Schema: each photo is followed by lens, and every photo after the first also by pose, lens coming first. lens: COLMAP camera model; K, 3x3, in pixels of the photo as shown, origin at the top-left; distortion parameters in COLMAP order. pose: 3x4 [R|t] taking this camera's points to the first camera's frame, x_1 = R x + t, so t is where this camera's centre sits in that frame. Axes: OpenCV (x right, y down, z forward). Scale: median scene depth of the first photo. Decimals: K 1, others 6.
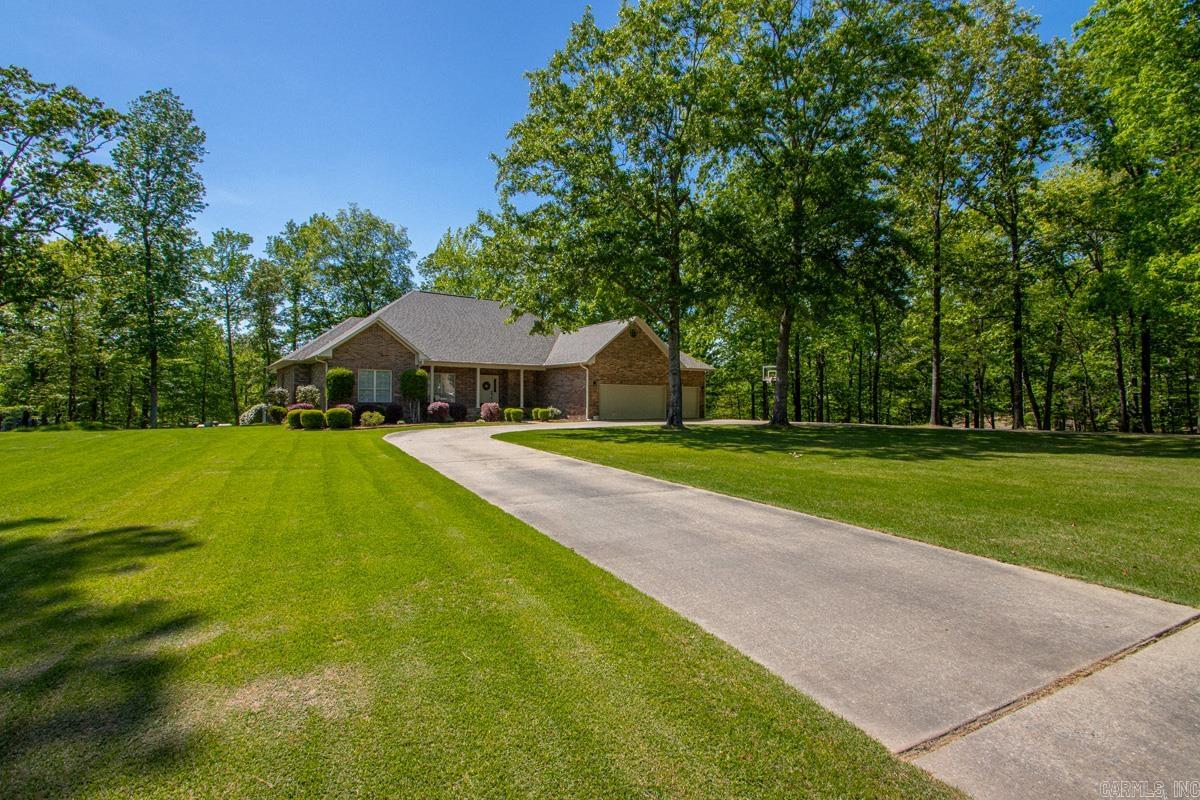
lens RADIAL K [[573.1, 0, 586.8], [0, 573.1, 397.1], [0, 0, 1]] dist [0.013963, -0.000247]
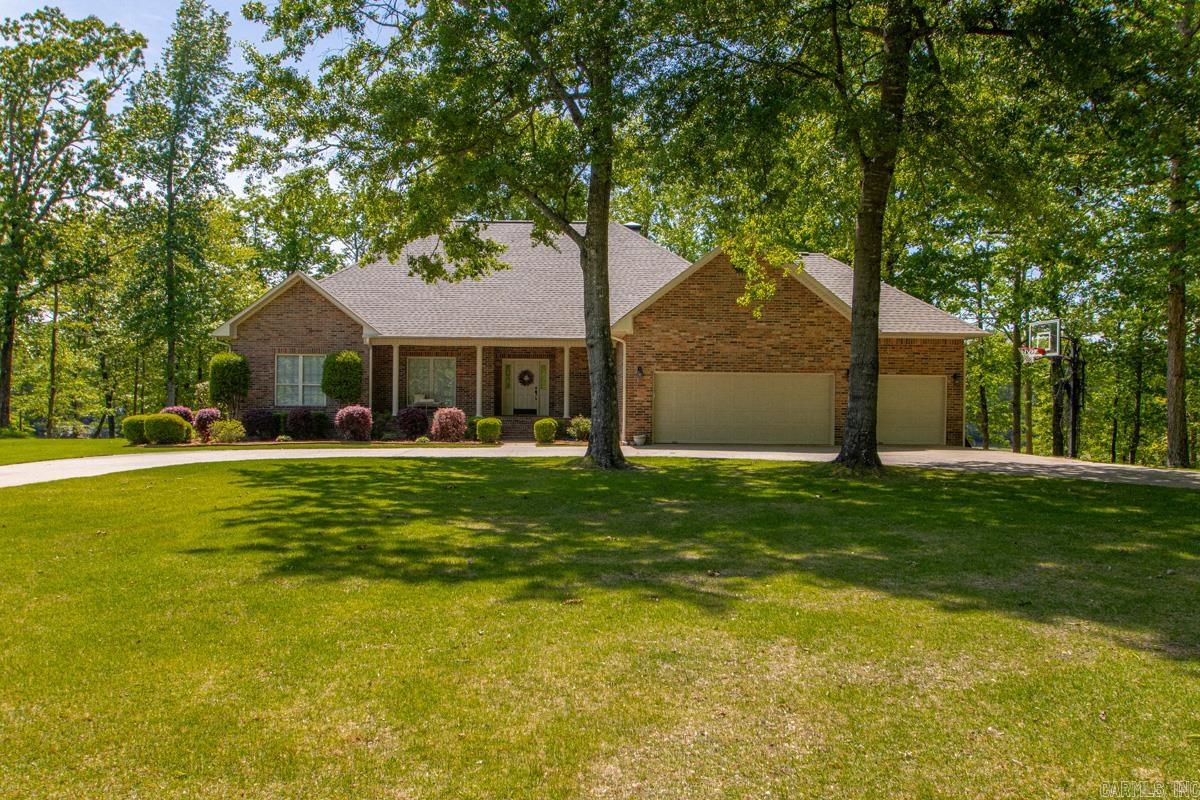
lens RADIAL K [[992.7, 0, 579.2], [0, 992.7, 401.2], [0, 0, 1]] dist [-0.037691, -0.003130]
pose [[0.831537, 0.001725, -0.555466, 0.435471], [-0.000981, 0.999998, 0.001638, 0.001663], [0.555468, -0.000817, 0.831538, 0.240114]]
